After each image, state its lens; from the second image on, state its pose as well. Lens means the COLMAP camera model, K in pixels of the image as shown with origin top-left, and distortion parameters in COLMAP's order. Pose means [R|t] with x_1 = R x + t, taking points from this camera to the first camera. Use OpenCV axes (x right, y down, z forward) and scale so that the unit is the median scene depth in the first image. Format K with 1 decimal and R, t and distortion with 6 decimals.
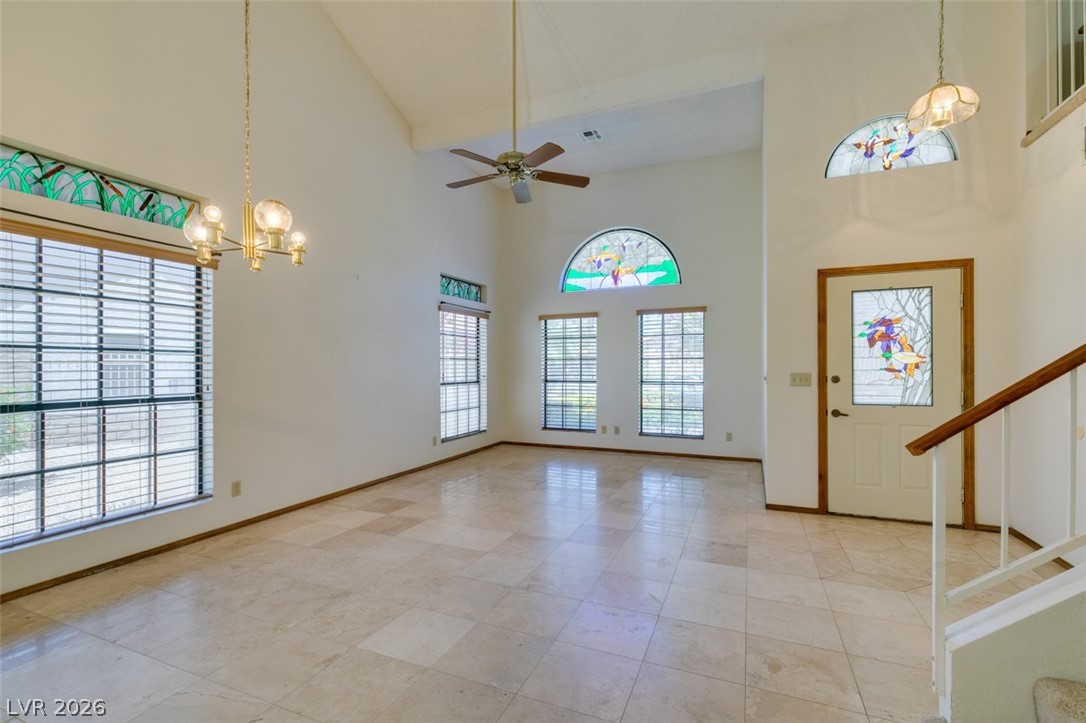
lens RADIAL K [[488.2, 0, 542.1], [0, 488.2, 366.3], [0, 0, 1]] dist [0.008359, -0.003376]
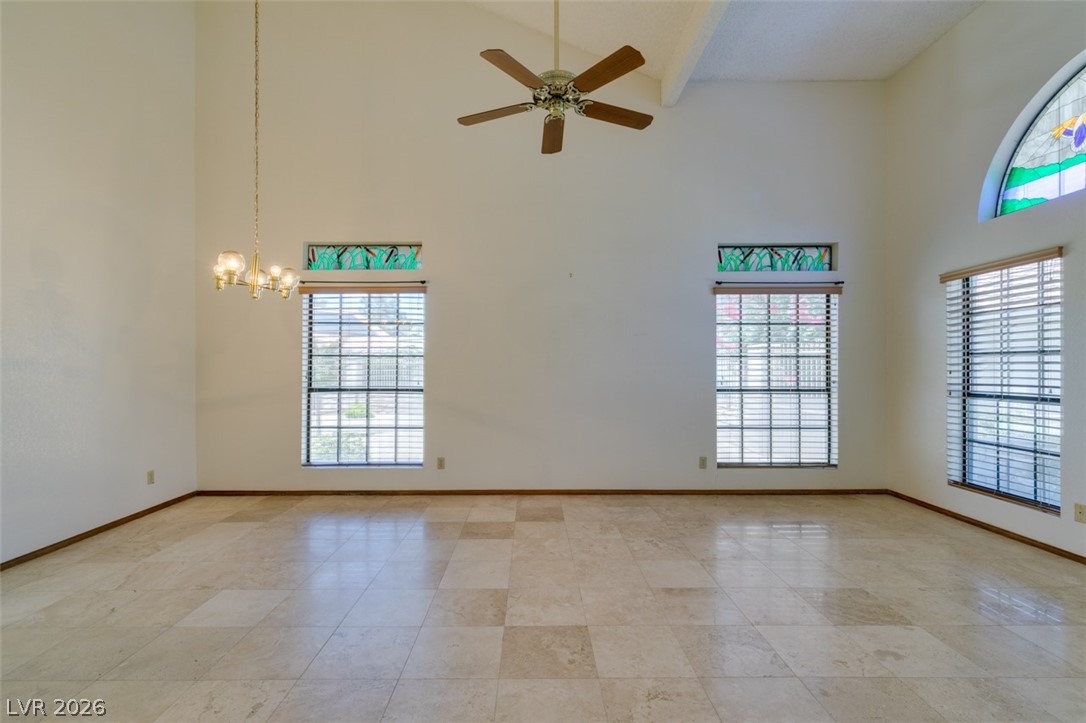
lens RADIAL K [[488.2, 0, 530.7], [0, 488.2, 369.3], [0, 0, 1]] dist [0.008359, -0.003376]
pose [[0.394320, 0.004245, -0.918963, 0.567041], [0.000044, 0.999989, 0.004638, -0.000107], [0.918973, -0.001869, 0.394316, 0.641781]]
